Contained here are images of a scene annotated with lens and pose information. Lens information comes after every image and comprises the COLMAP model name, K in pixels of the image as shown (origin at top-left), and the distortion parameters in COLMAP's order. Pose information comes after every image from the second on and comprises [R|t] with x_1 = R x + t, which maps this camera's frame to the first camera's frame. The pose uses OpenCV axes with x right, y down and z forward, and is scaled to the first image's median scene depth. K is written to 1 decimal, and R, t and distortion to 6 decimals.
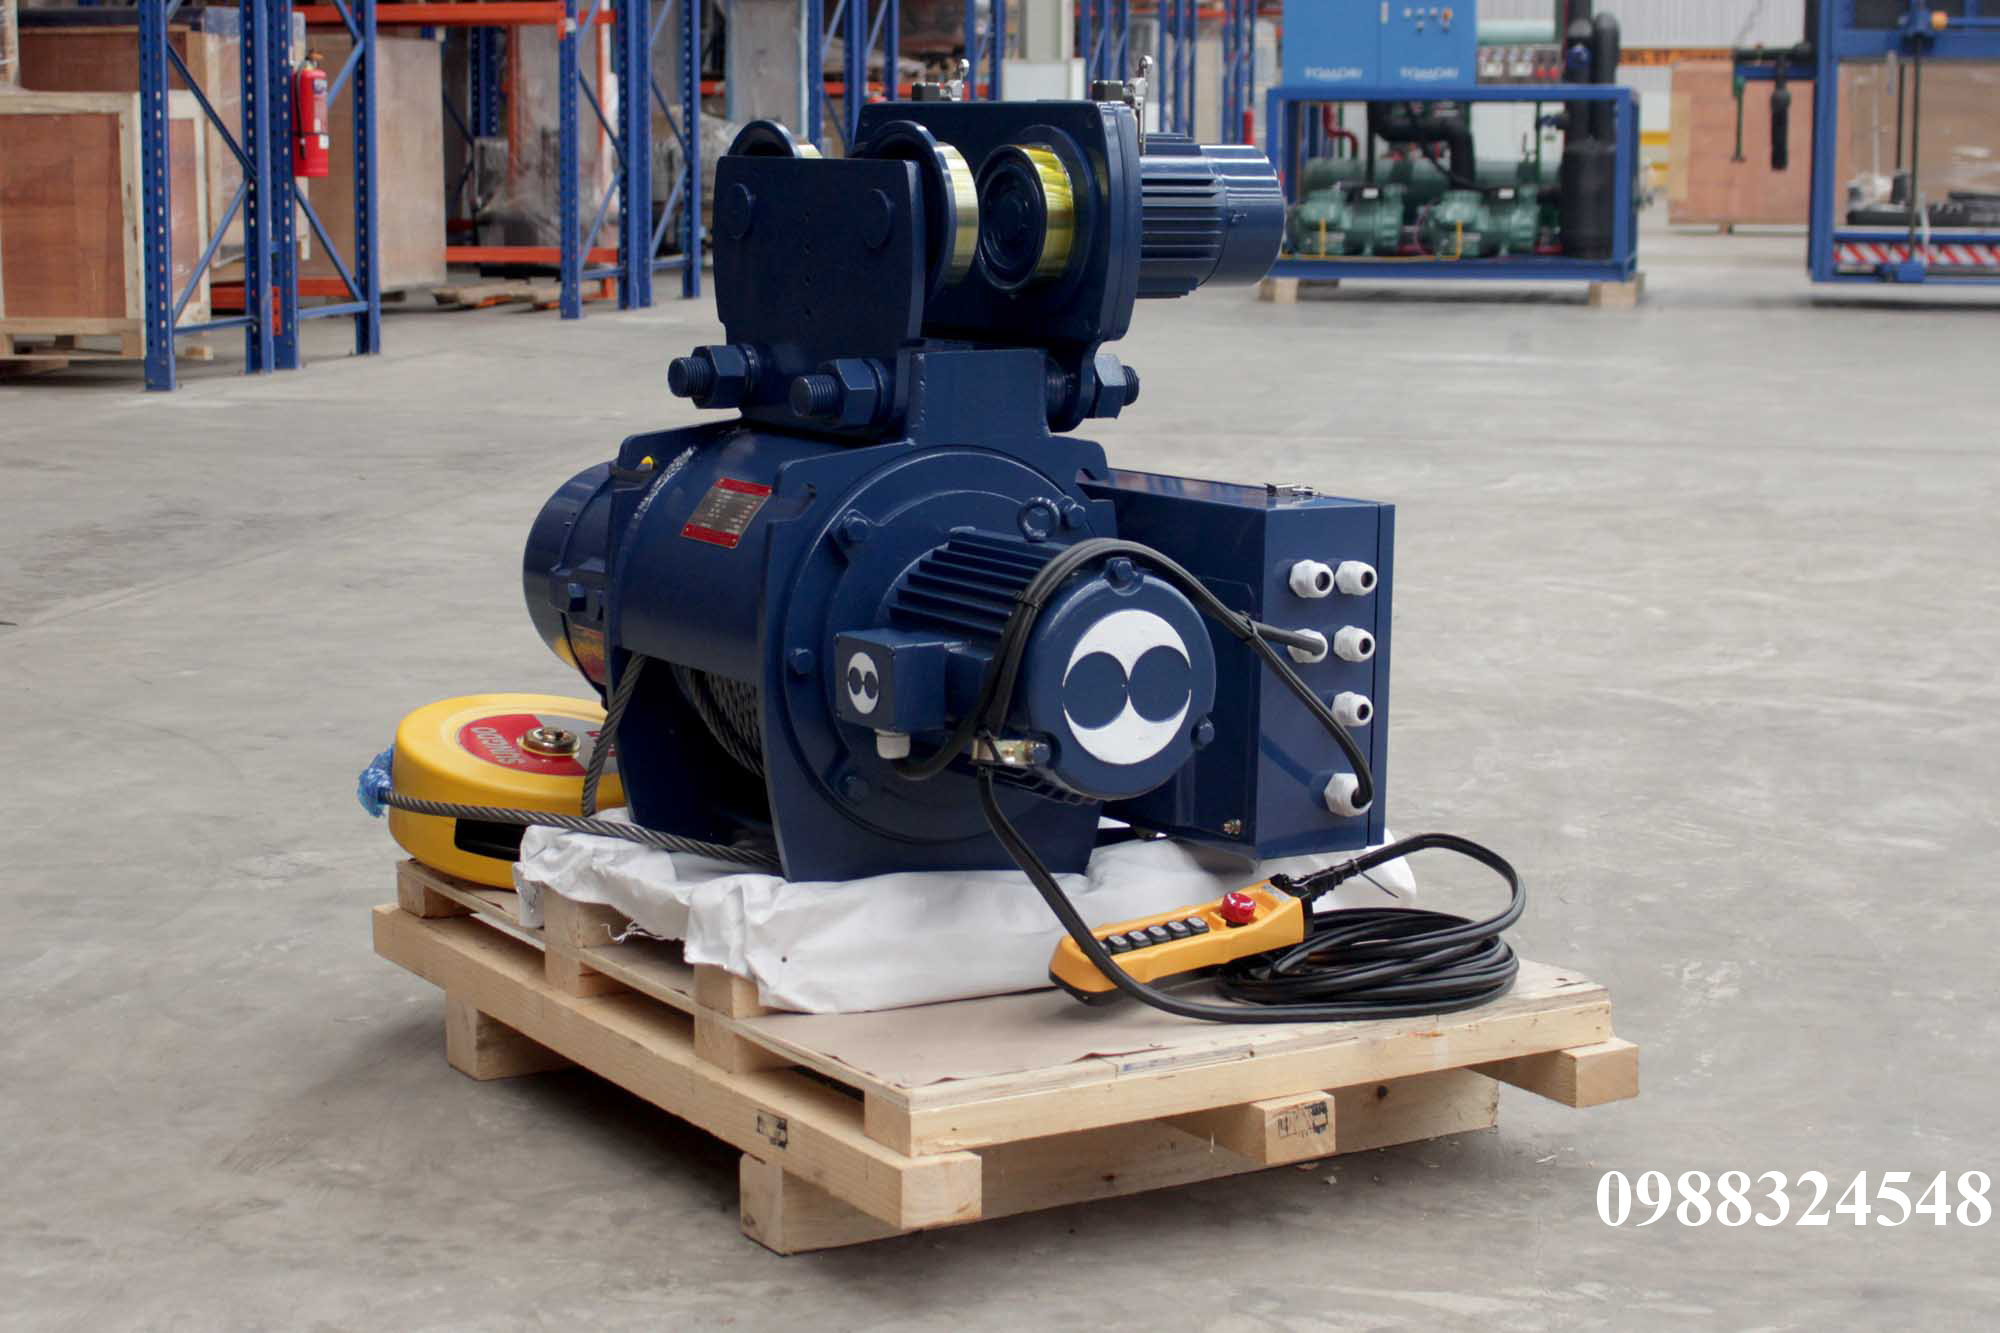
lens RADIAL K [[3530.4, 0, 971.3], [0, 3530.4, 591.6], [0, 0, 1]] dist [-0.068347, 0.000000]
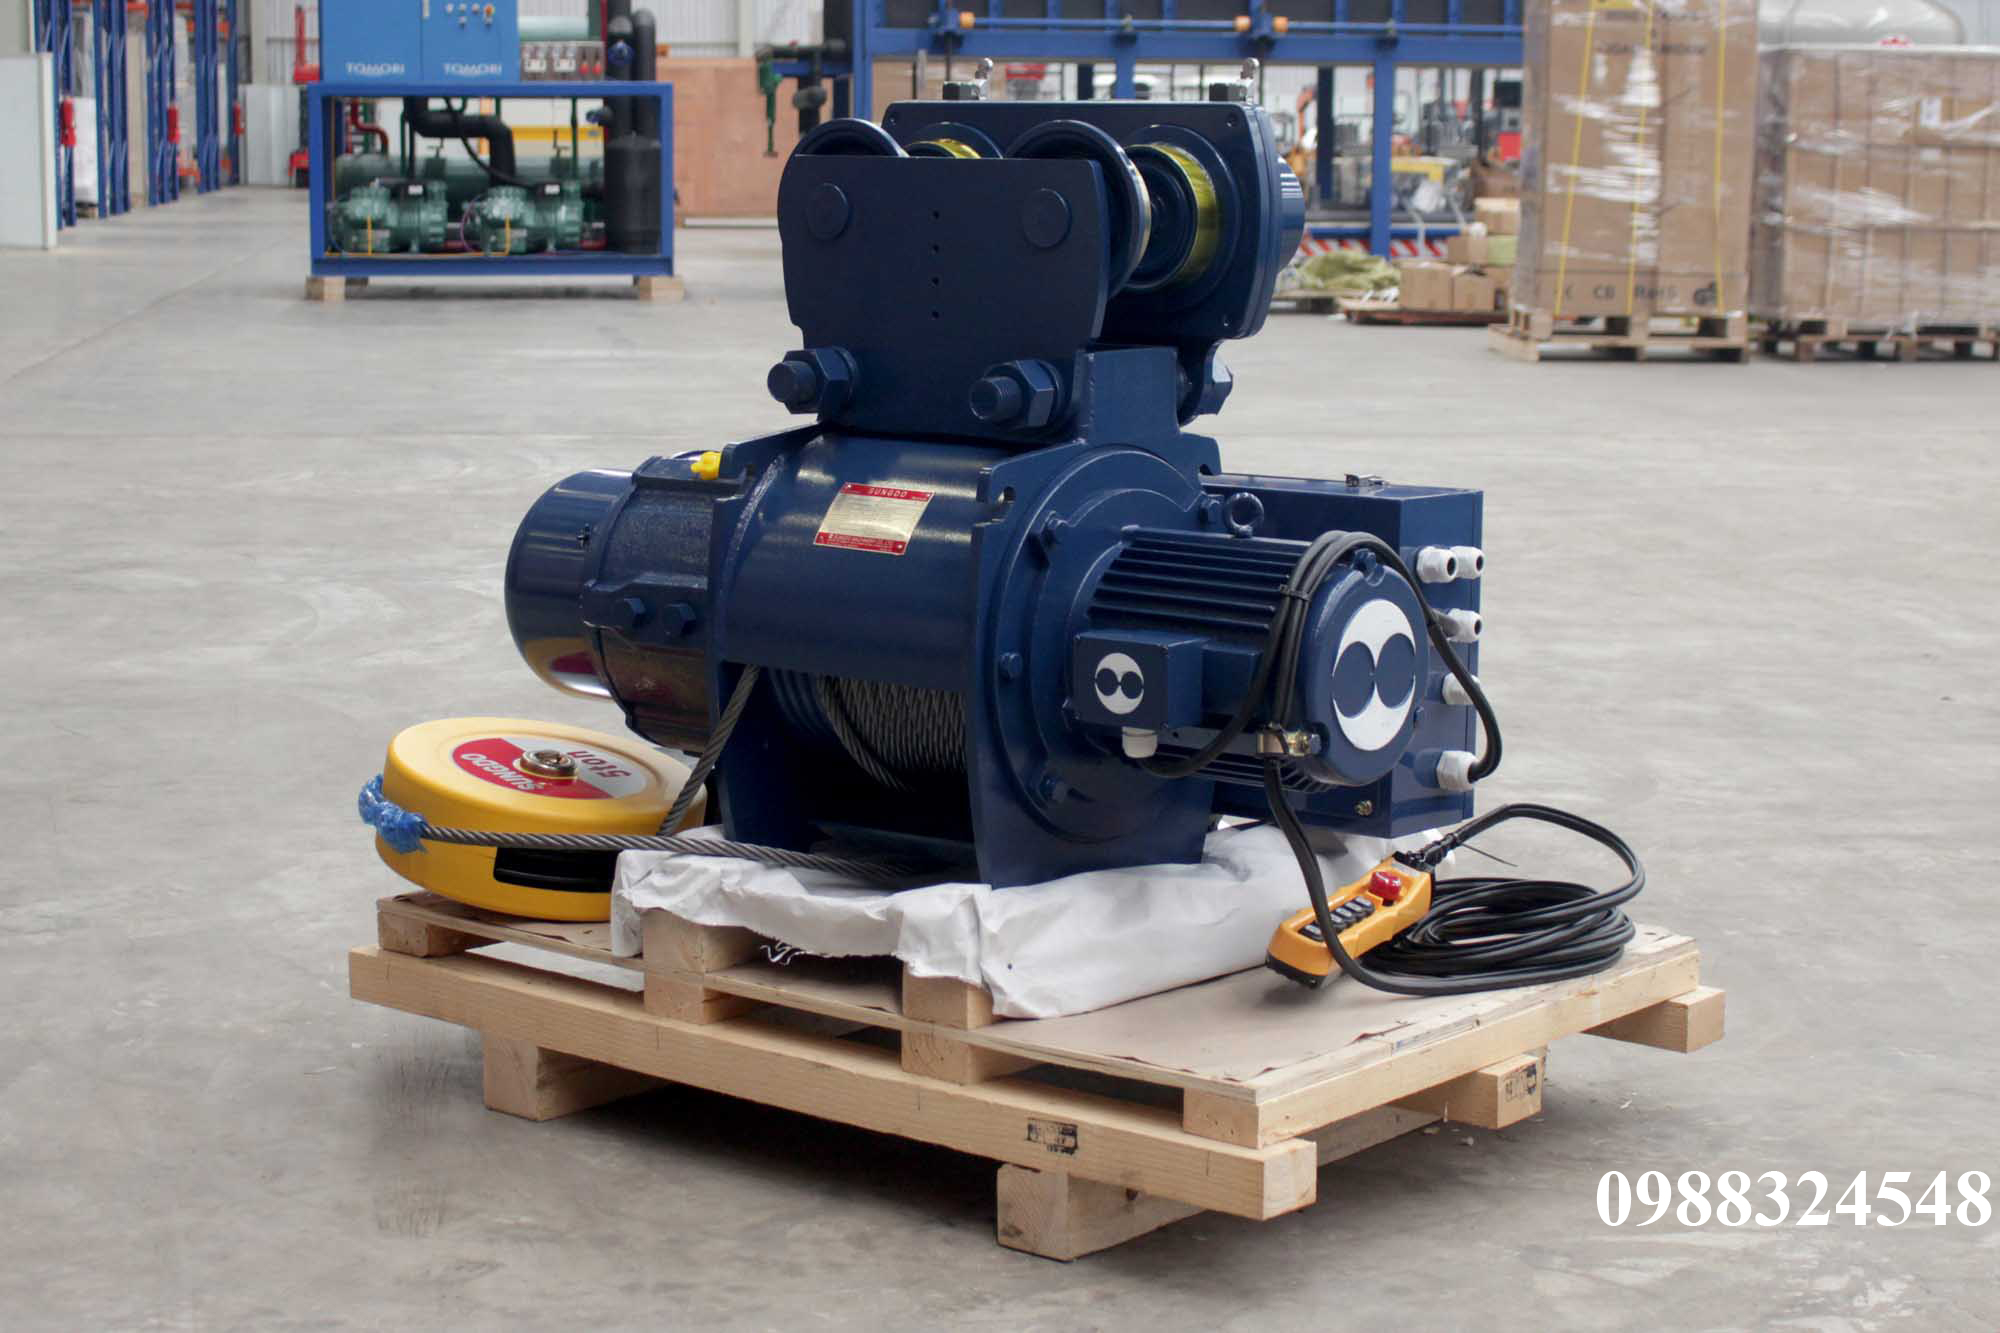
lens RADIAL K [[3530.4, 0, 970.9], [0, 3530.4, 606.8], [0, 0, 1]] dist [-0.068347, 0.000000]
pose [[0.946812, -0.039351, 0.319372, -0.374648], [0.037562, 0.999225, 0.011764, -0.008779], [-0.319587, 0.000858, 0.947556, 0.062868]]
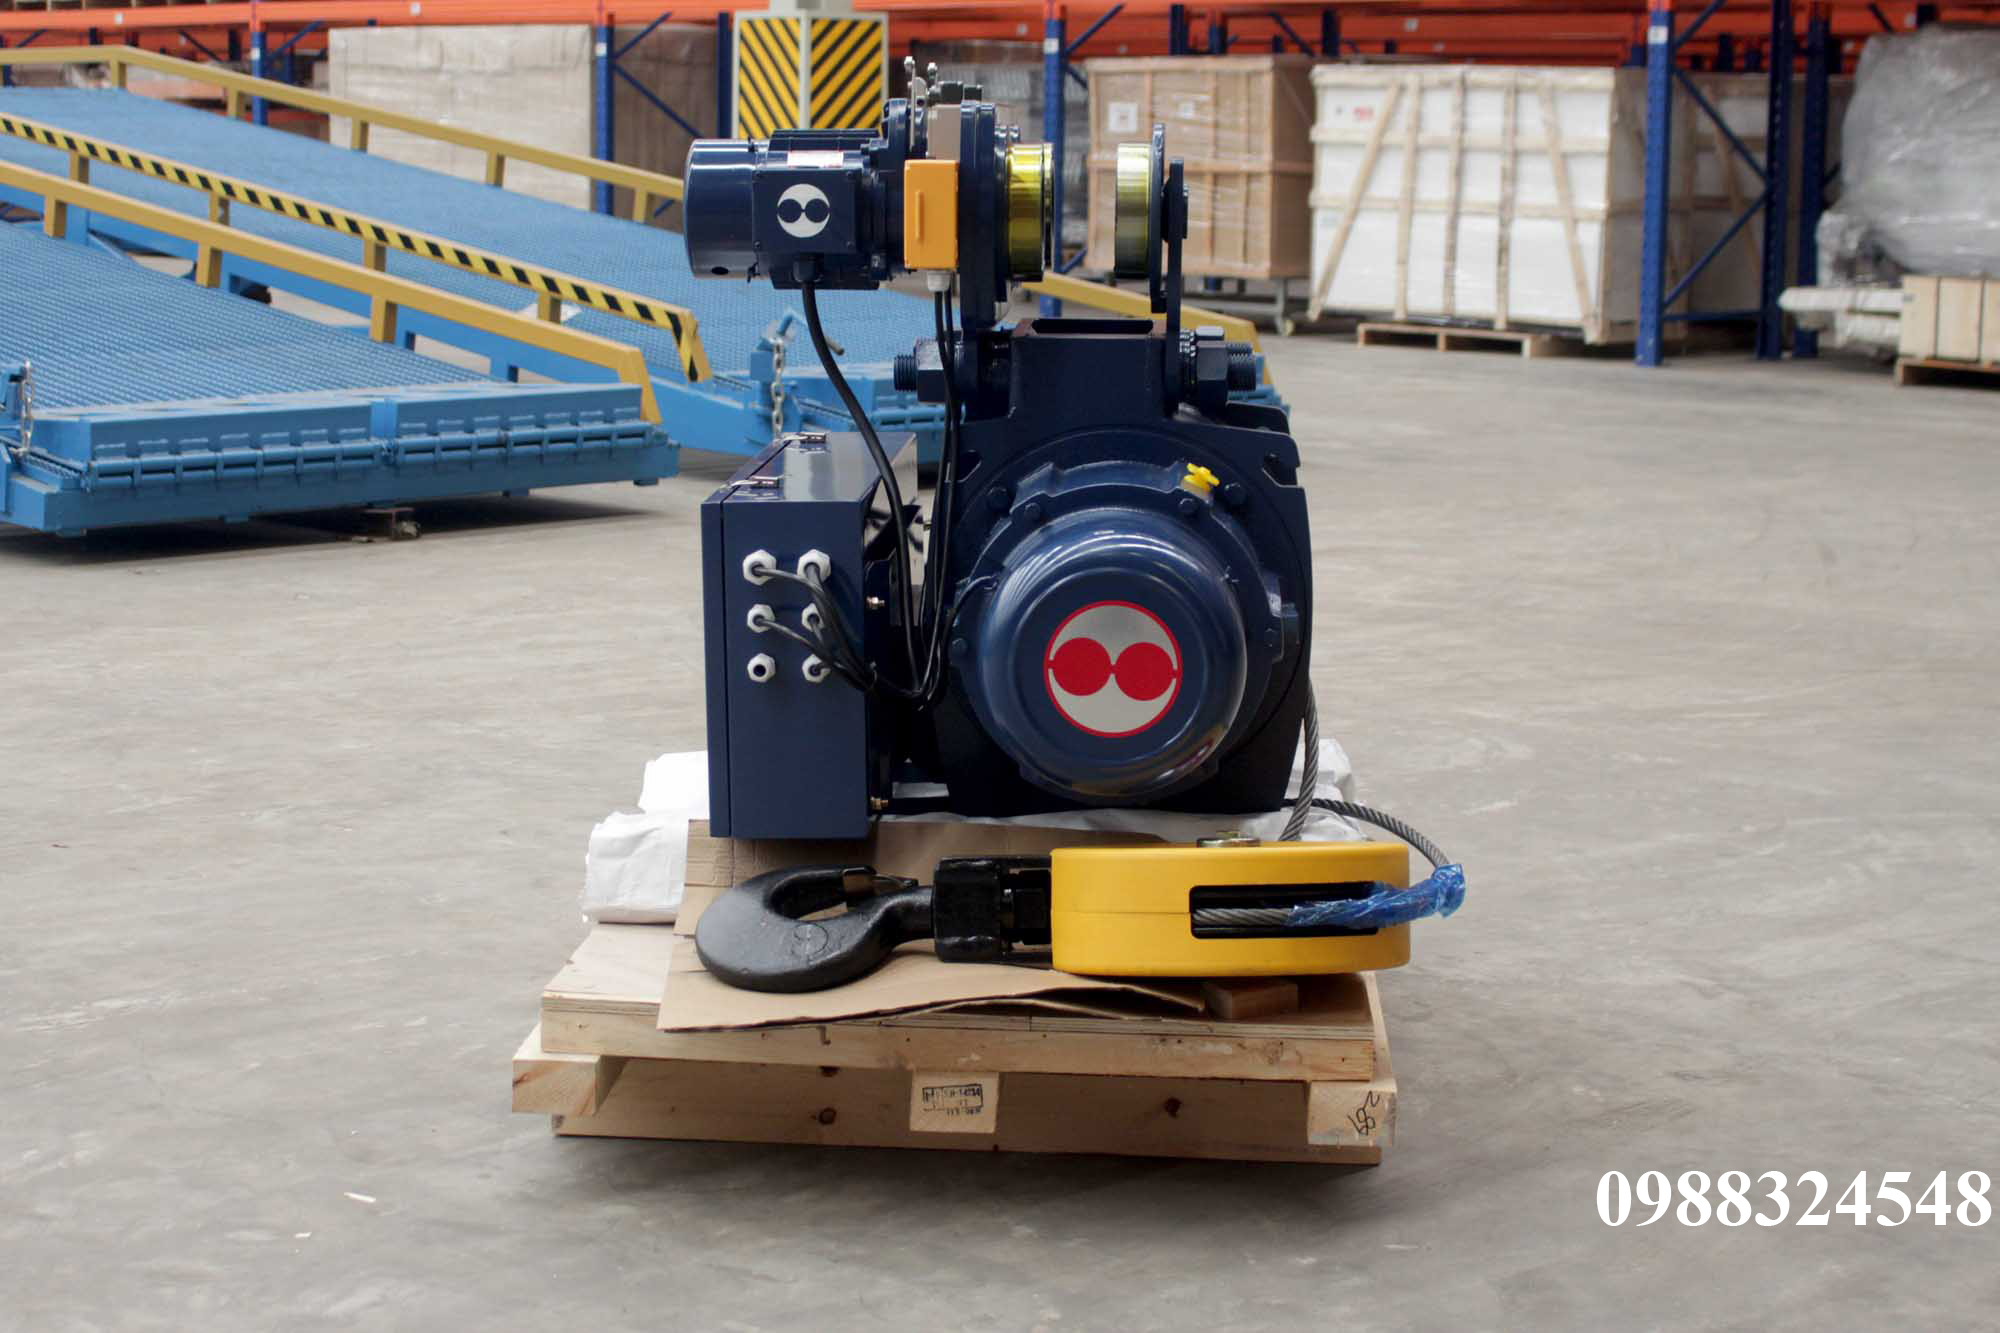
lens RADIAL K [[3530.4, 0, 976.3], [0, 3530.4, 596.6], [0, 0, 1]] dist [-0.068347, 0.000000]
pose [[-0.819222, -0.091080, 0.566198, -0.655144], [0.059137, 0.968627, 0.241380, -0.271179], [-0.570420, 0.231227, -0.788134, 2.021043]]
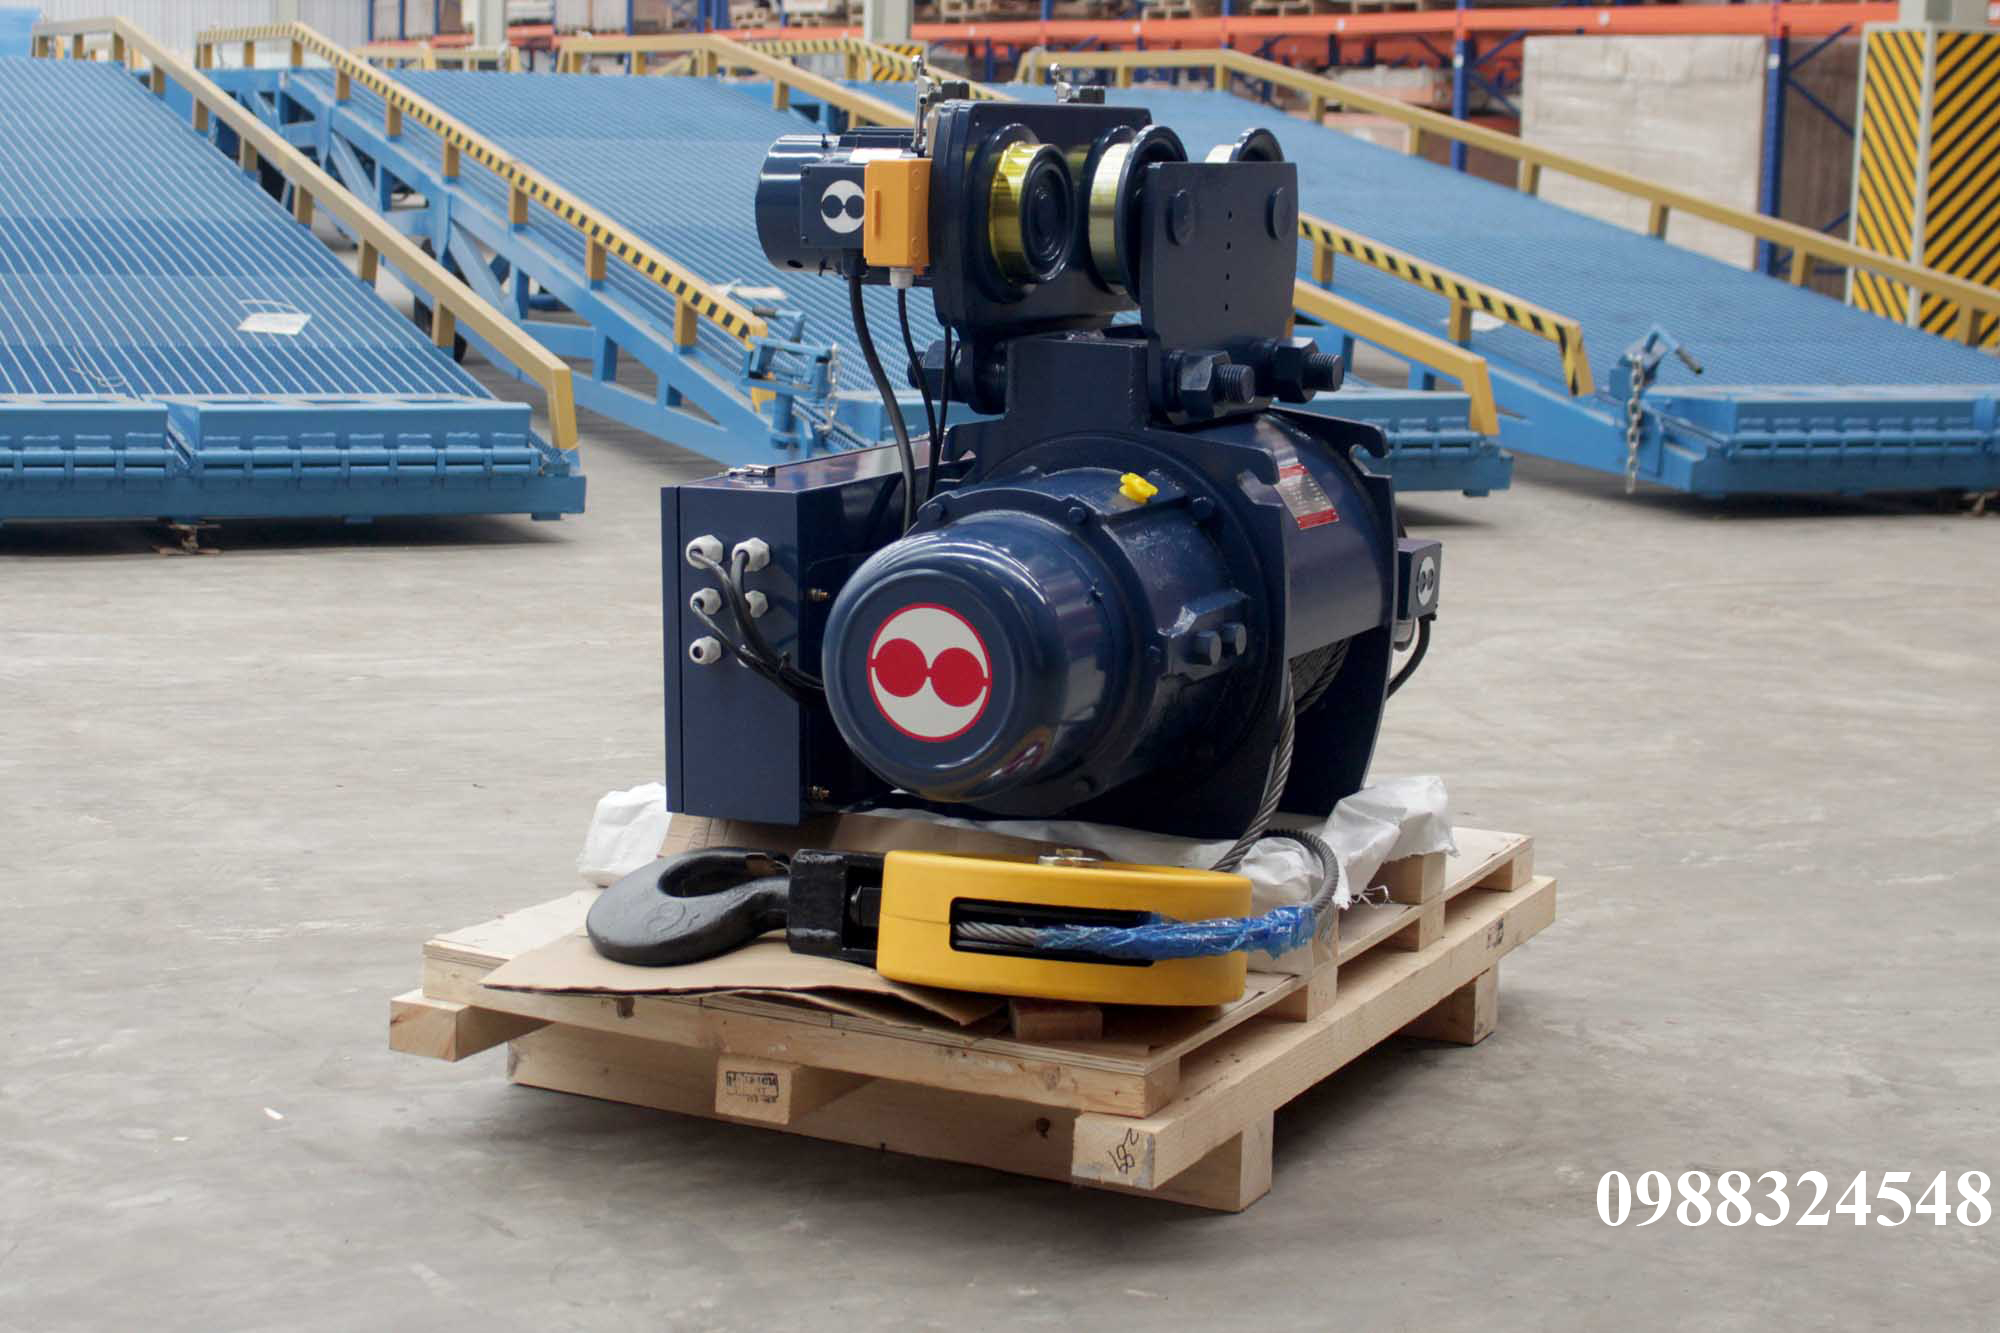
lens RADIAL K [[3530.4, 0, 974.0], [0, 3530.4, 565.3], [0, 0, 1]] dist [-0.068347, 0.000000]
pose [[-0.535066, -0.127917, 0.835070, -0.951712], [0.081956, 0.975948, 0.202010, -0.236192], [-0.840826, 0.176528, -0.511713, 1.707694]]
